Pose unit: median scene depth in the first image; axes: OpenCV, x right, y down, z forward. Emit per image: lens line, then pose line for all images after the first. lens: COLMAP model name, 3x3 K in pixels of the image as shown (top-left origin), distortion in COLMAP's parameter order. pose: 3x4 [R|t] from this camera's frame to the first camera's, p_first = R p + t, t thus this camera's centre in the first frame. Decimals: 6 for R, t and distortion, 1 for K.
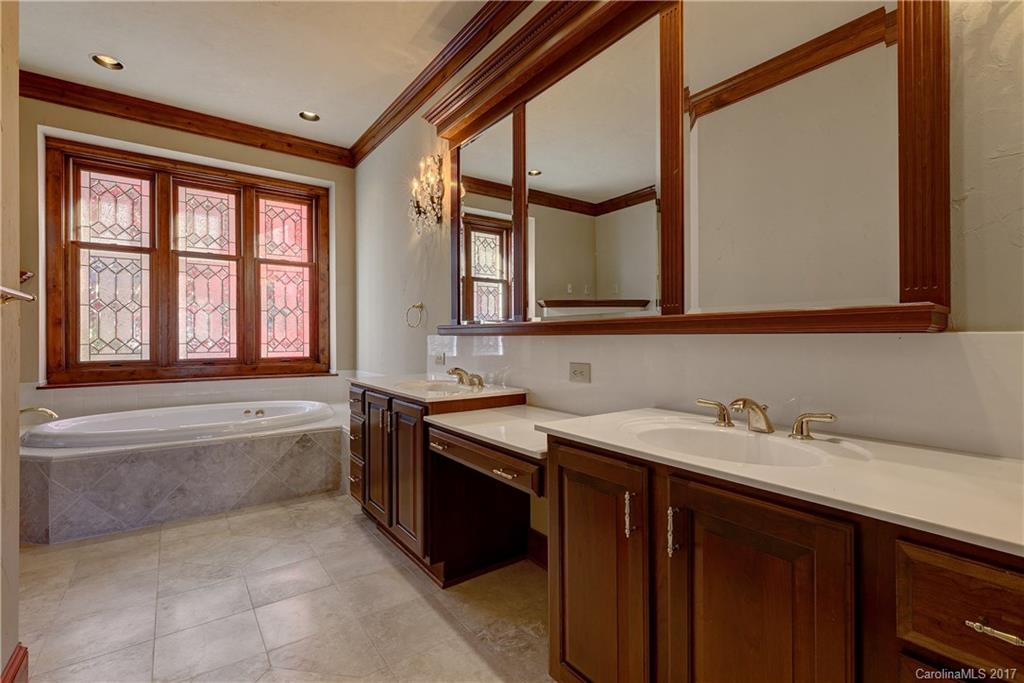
lens RADIAL K [[464.0, 0, 515.5], [0, 464.0, 342.2], [0, 0, 1]] dist [0.000071, -0.000375]
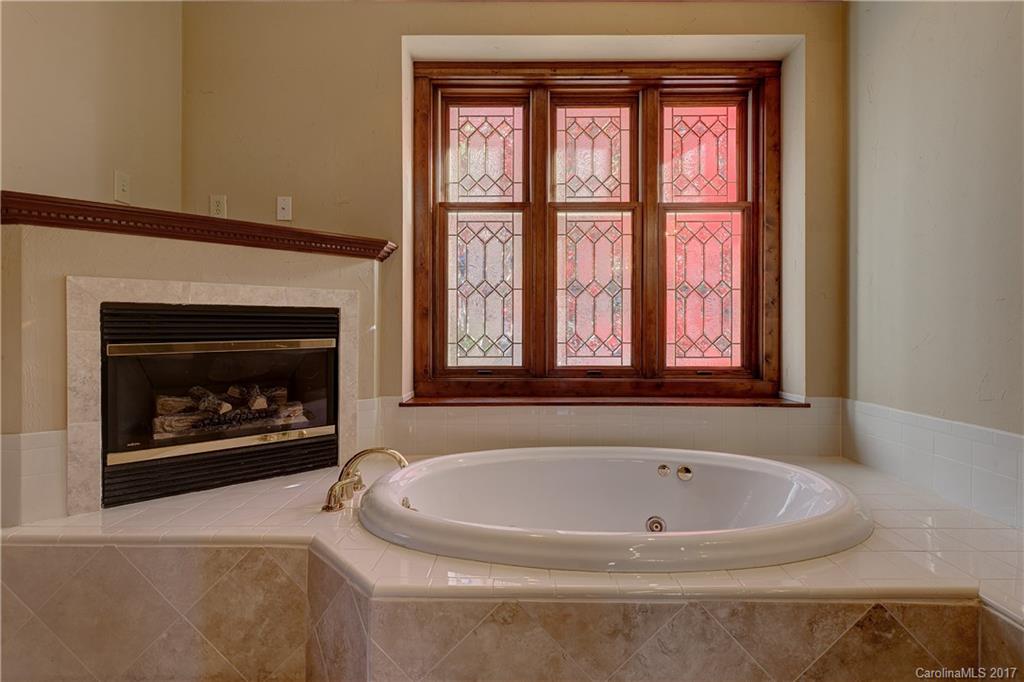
lens RADIAL K [[464.0, 0, 515.1], [0, 464.0, 339.0], [0, 0, 1]] dist [0.000071, -0.000375]
pose [[0.791346, 0.006457, -0.611335, -0.374206], [-0.004841, 0.999979, 0.004296, -0.005141], [0.611349, -0.000441, 0.791361, 0.446879]]
